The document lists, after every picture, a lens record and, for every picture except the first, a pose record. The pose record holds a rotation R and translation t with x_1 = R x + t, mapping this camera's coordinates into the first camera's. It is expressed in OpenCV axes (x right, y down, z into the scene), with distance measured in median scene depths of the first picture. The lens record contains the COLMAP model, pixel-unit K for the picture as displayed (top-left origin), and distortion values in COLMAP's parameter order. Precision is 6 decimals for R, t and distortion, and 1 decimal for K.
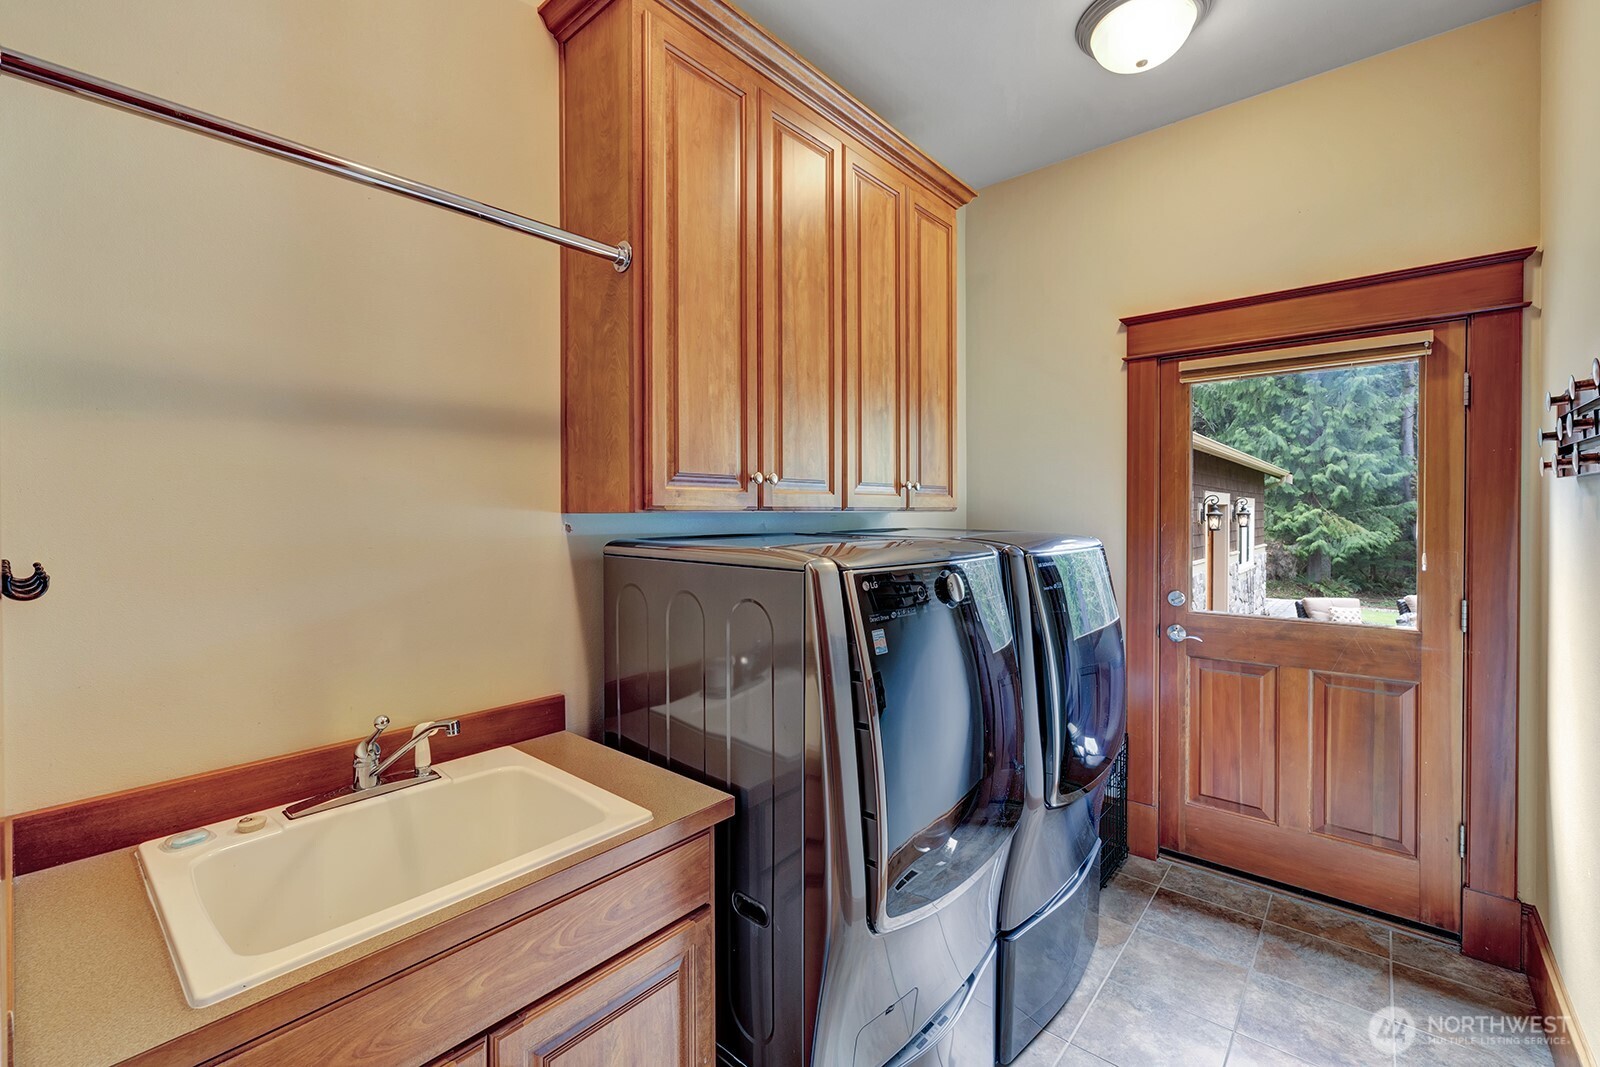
lens RADIAL K [[684.4, 0, 792.0], [0, 684.4, 517.3], [0, 0, 1]] dist [0.003152, 0.000427]
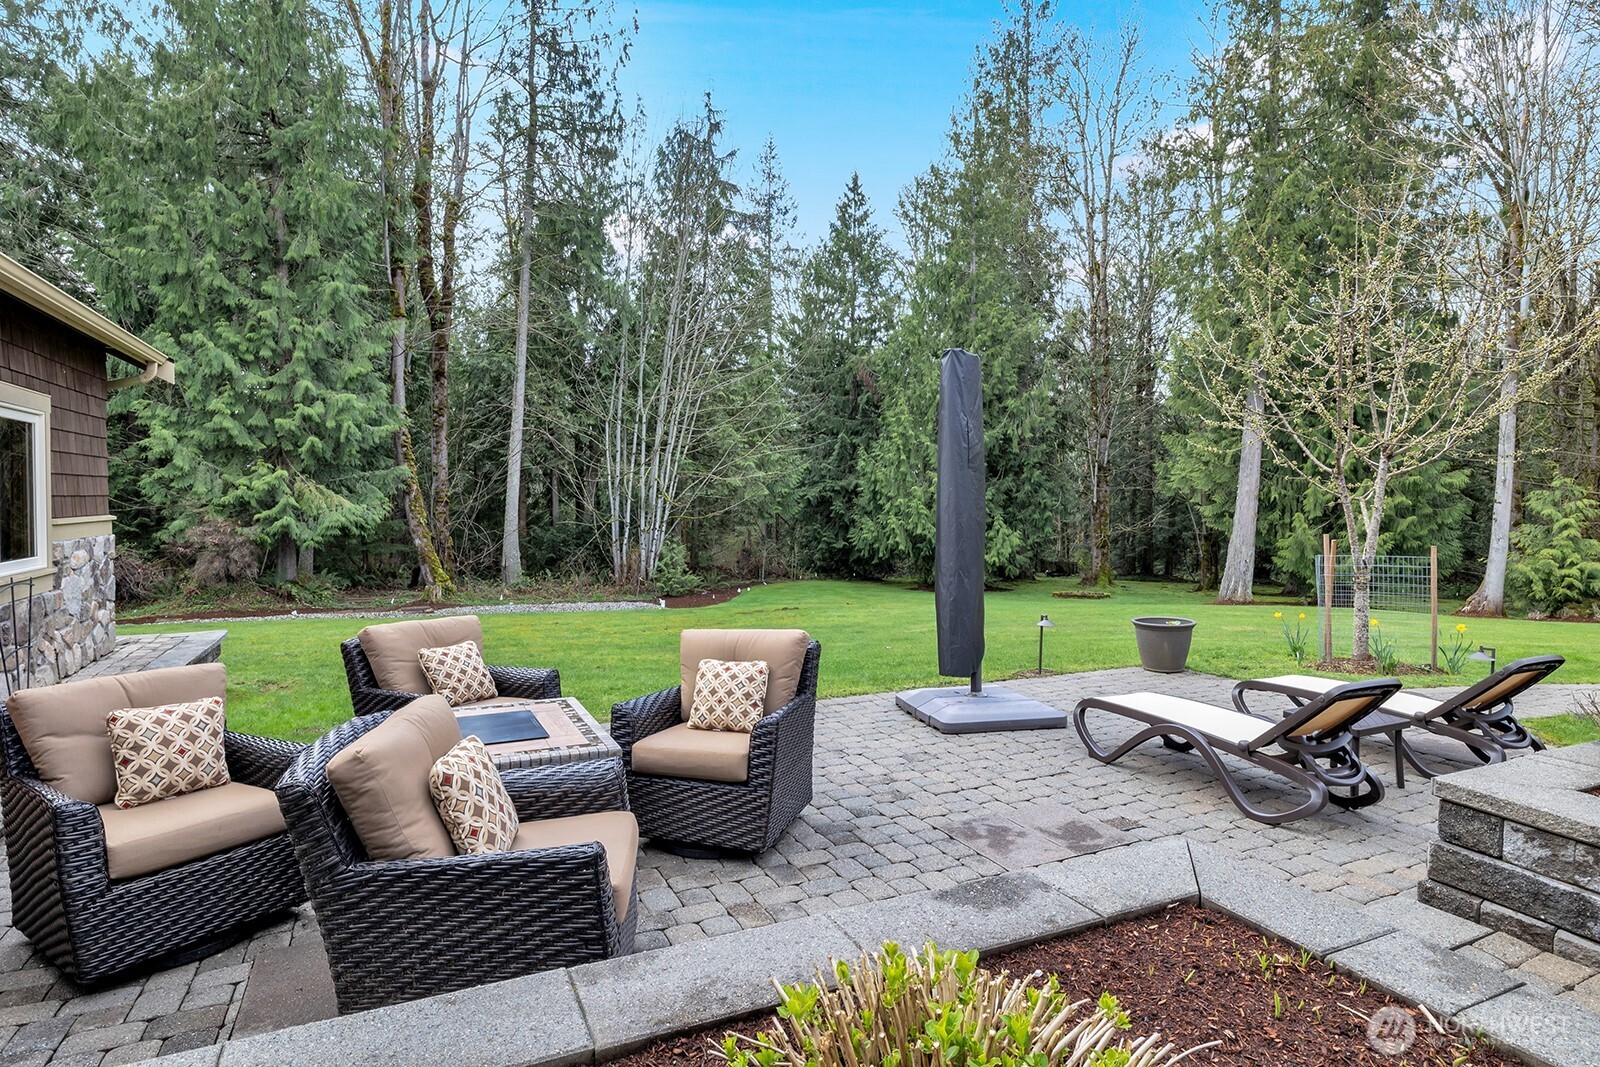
lens RADIAL K [[838.6, 0, 795.3], [0, 838.6, 523.3], [0, 0, 1]] dist [-0.000119, 0.000562]
pose [[0.411991, -0.020237, 0.910963, 0.227473], [-0.000292, 0.999750, 0.022341, 0.020009], [-0.911188, -0.009470, 0.411882, 0.212709]]
